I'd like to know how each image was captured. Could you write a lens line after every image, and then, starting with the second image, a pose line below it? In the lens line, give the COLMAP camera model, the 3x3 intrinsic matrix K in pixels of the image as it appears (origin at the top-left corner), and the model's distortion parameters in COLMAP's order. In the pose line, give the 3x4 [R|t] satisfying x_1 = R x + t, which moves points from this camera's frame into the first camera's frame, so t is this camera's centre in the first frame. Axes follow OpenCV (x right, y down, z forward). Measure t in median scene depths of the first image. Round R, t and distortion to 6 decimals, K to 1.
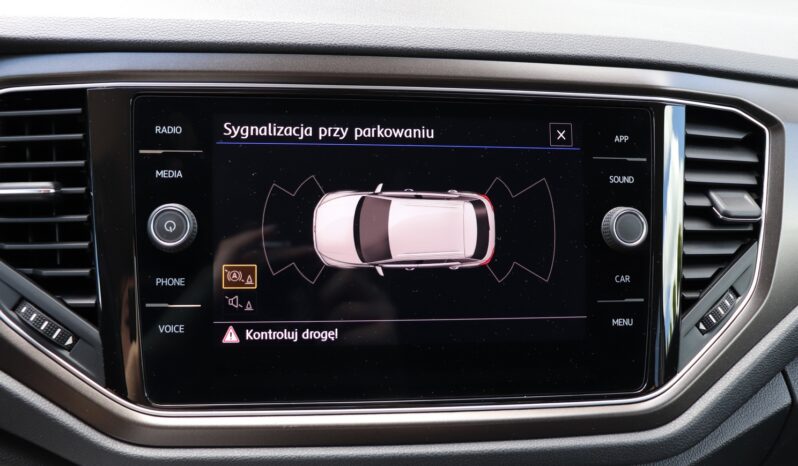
lens RADIAL K [[811.9, 0, 391.1], [0, 811.9, 230.0], [0, 0, 1]] dist [-0.079586, 0.000000]
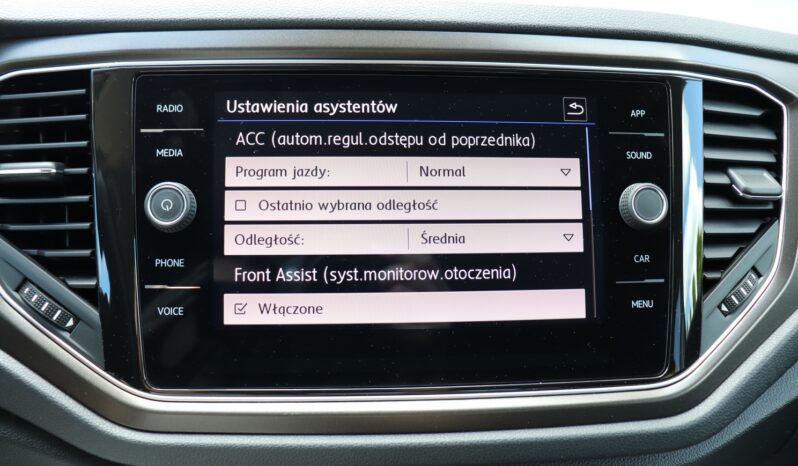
lens RADIAL K [[658.7, 0, 389.5], [0, 658.7, 220.4], [0, 0, 1]] dist [-0.133212, 0.055158]
pose [[0.997738, -0.008624, -0.066670, 0.041400], [0.007483, 0.999821, -0.017353, 0.027056], [0.066808, 0.016815, 0.997624, 0.222949]]
